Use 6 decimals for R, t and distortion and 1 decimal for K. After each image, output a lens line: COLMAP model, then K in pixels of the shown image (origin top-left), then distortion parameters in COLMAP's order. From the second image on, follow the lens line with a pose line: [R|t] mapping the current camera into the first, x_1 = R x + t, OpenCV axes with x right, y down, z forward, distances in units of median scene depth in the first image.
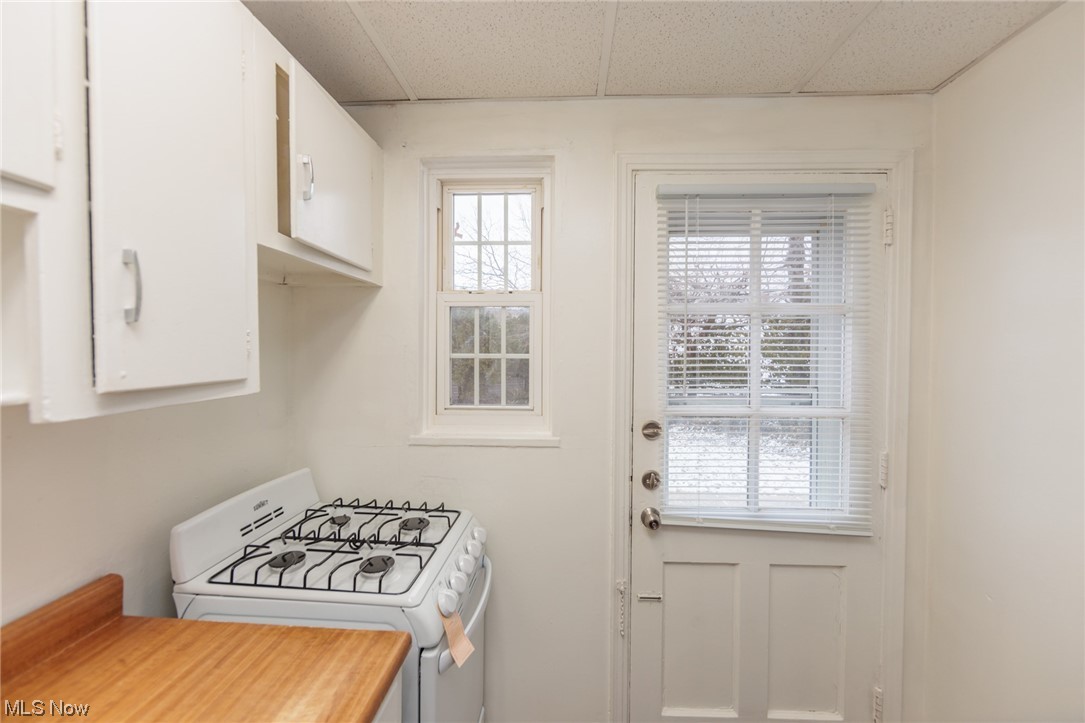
lens RADIAL K [[421.7, 0, 552.3], [0, 421.7, 356.3], [0, 0, 1]] dist [-0.002404, -0.001404]
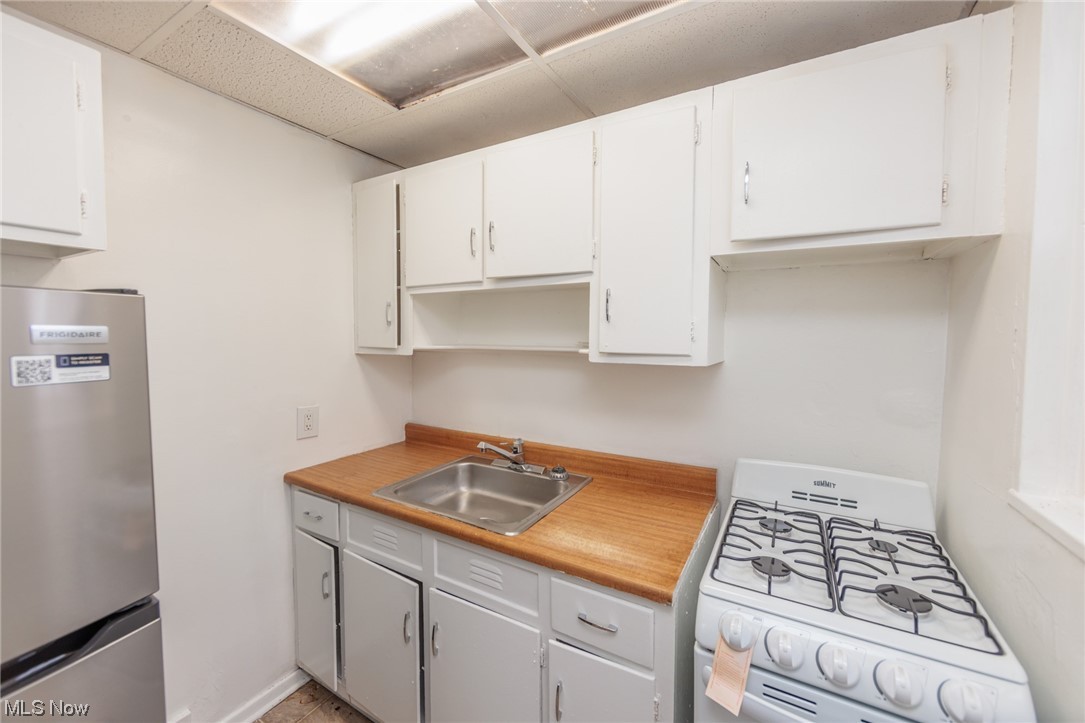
lens RADIAL K [[421.7, 0, 547.3], [0, 421.7, 352.0], [0, 0, 1]] dist [-0.002404, -0.001404]
pose [[-0.454677, 0.030581, -0.890131, 0.560698], [-0.024518, 0.998602, 0.046831, -0.008045], [0.890319, 0.043117, -0.453291, 0.868478]]
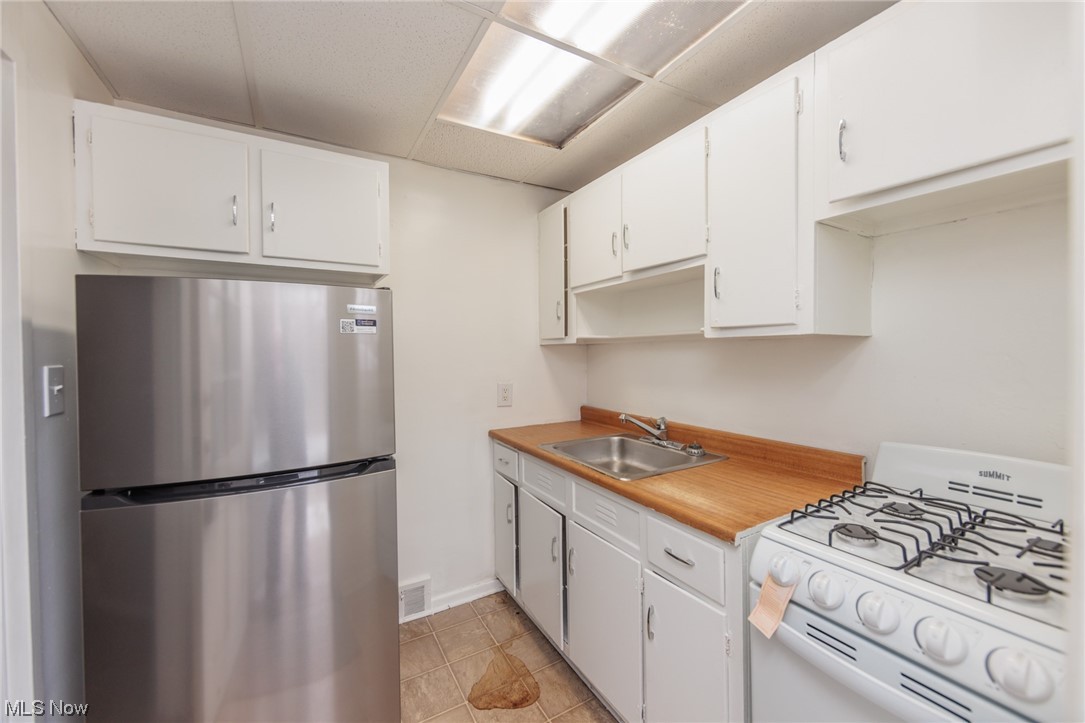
lens RADIAL K [[421.7, 0, 548.1], [0, 421.7, 355.0], [0, 0, 1]] dist [-0.002404, -0.001404]
pose [[-0.837958, 0.007063, -0.545689, 0.549265], [-0.006815, 0.999703, 0.023404, 0.096766], [0.545692, 0.023330, -0.837661, 1.246359]]
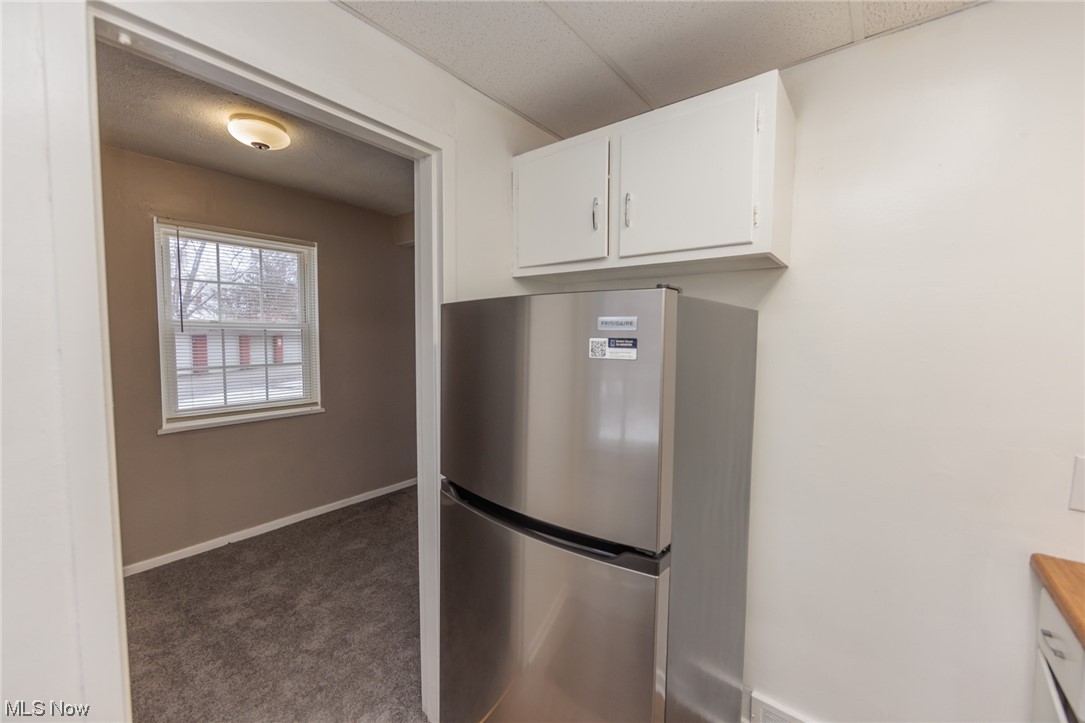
lens RADIAL K [[421.7, 0, 522.3], [0, 421.7, 361.5], [0, 0, 1]] dist [-0.002404, -0.001404]
pose [[-0.818776, -0.049206, 0.572000, 0.080203], [-0.003079, 0.996682, 0.081333, 0.016702], [-0.574105, 0.064832, -0.816211, 0.769234]]
